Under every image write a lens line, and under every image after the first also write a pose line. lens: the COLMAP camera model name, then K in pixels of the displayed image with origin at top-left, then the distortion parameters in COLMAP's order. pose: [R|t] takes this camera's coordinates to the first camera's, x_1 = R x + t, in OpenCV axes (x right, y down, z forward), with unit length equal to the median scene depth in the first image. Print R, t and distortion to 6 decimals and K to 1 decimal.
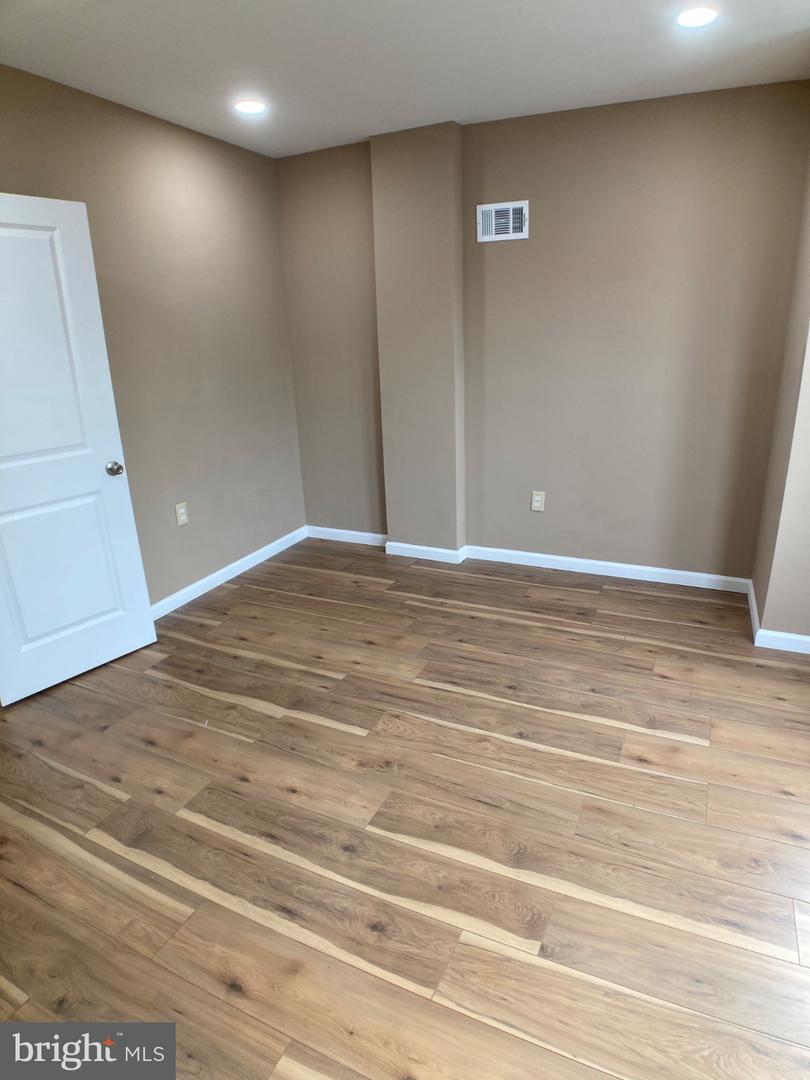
lens RADIAL K [[605.4, 0, 414.2], [0, 605.4, 549.9], [0, 0, 1]] dist [-0.094523, 0.020729]
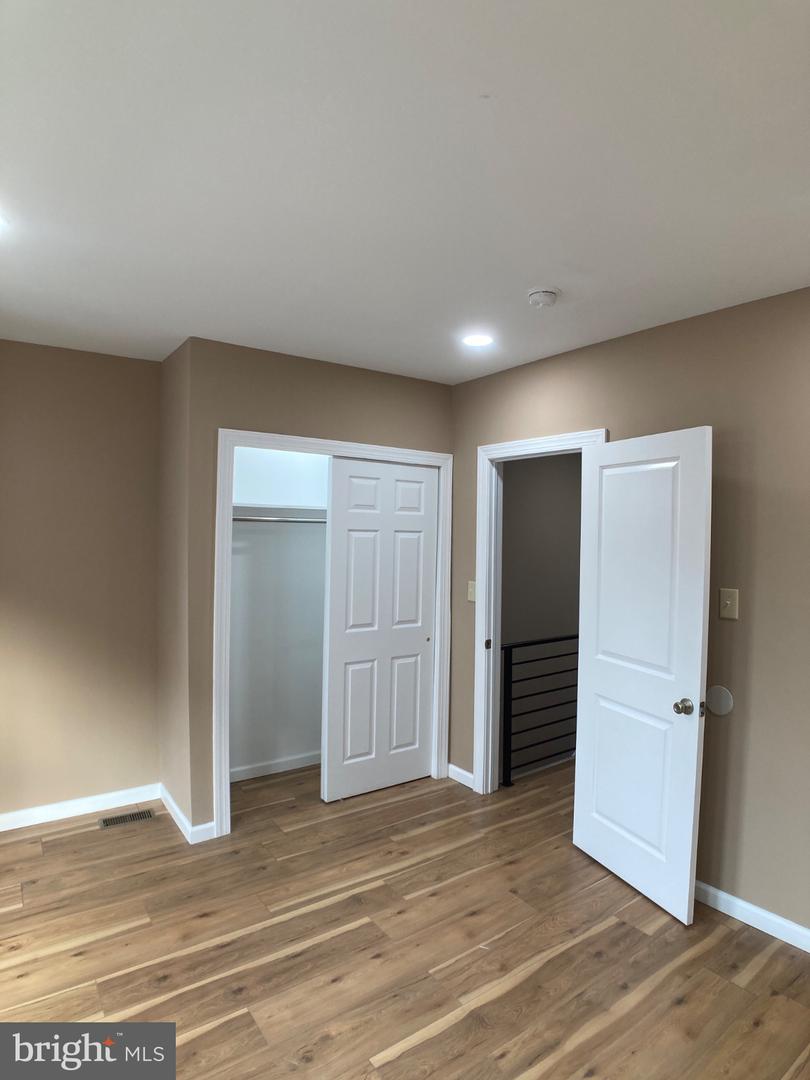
lens RADIAL K [[605.4, 0, 438.5], [0, 605.4, 531.7], [0, 0, 1]] dist [-0.094523, 0.020729]
pose [[-0.463478, 0.019222, -0.885900, 0.463849], [-0.295086, 0.939352, 0.174762, -0.446582], [0.835531, 0.342415, -0.429697, 1.018040]]
